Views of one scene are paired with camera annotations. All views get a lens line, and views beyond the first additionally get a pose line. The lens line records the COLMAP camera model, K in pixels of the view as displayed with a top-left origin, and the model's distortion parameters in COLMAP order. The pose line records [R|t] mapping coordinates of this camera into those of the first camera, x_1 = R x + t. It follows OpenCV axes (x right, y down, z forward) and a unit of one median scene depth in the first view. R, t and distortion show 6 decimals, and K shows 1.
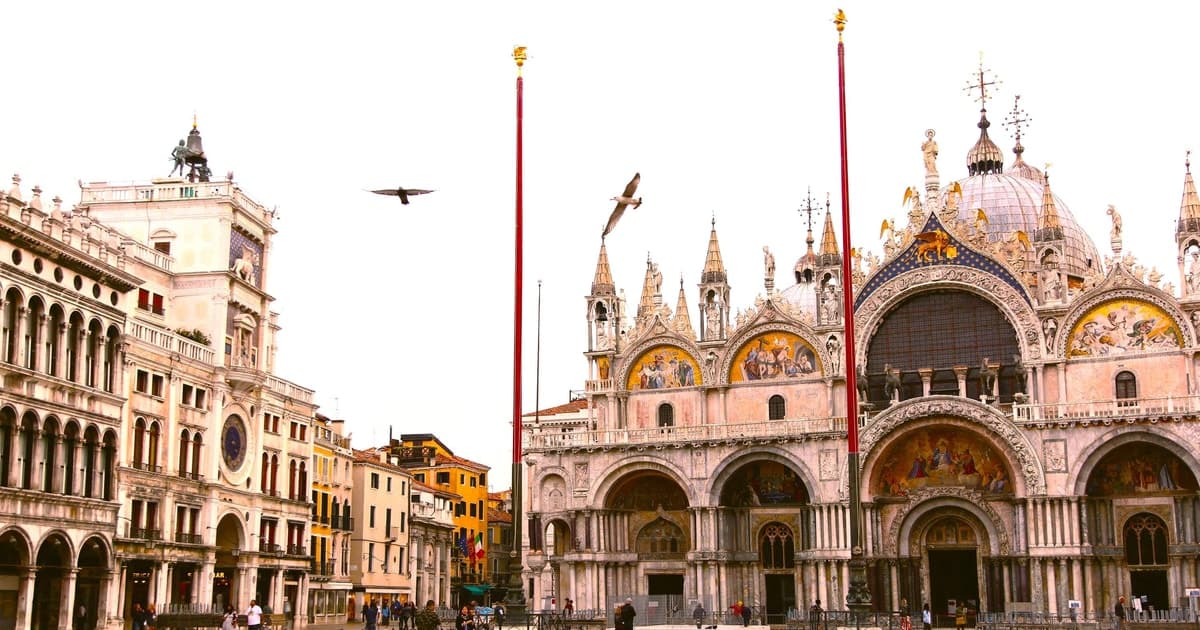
lens RADIAL K [[1350.1, 0, 595.8], [0, 1350.1, 384.3], [0, 0, 1]] dist [0.071166, -0.025895]
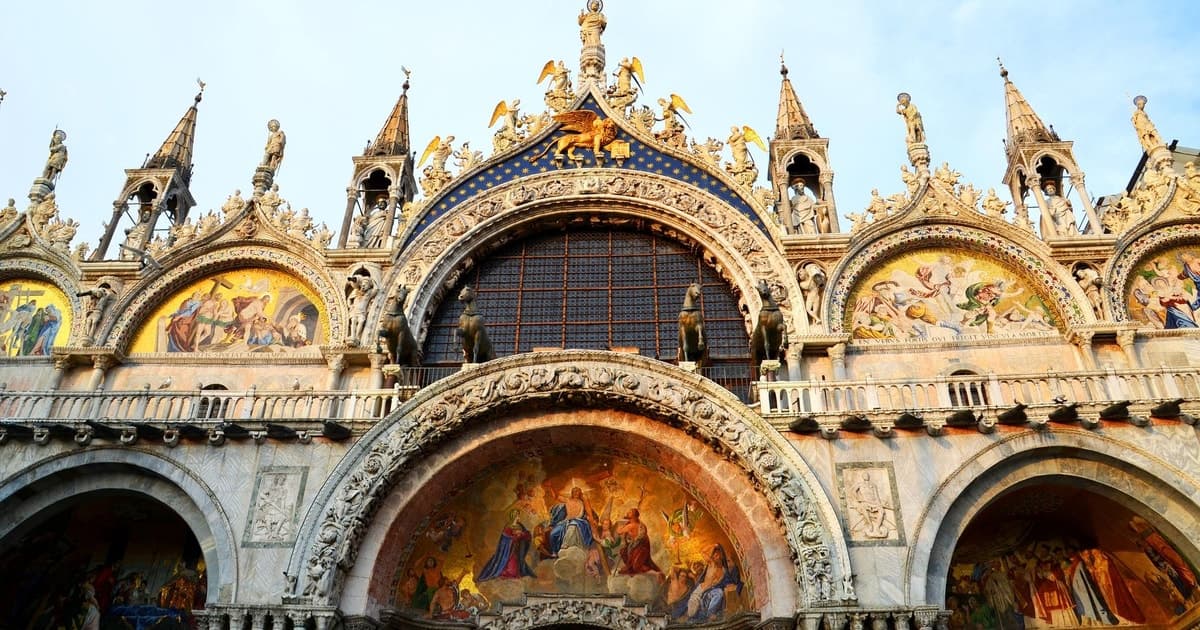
lens RADIAL K [[960.1, 0, 606.3], [0, 960.1, 268.0], [0, 0, 1]] dist [-0.181759, 0.147252]
pose [[0.942294, 0.215787, 0.255964, 0.176291], [-0.071248, 0.876303, -0.476463, 0.115720], [-0.327117, 0.430732, 0.841109, 0.725260]]
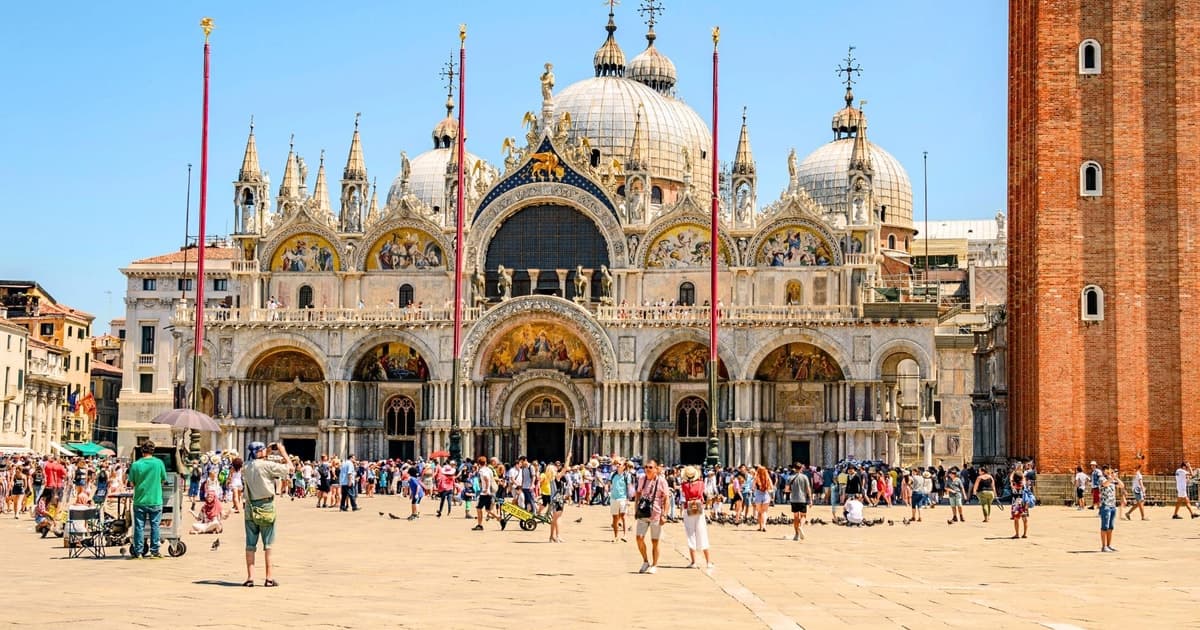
lens RADIAL K [[1880.1, 0, 690.5], [0, 1880.1, 313.9], [0, 0, 1]] dist [0.024520, 0.328425]
pose [[0.960764, 0.035335, 0.275108, -0.075352], [-0.057029, 0.995826, 0.071260, -0.098568], [-0.271442, -0.084154, 0.958769, -0.616910]]
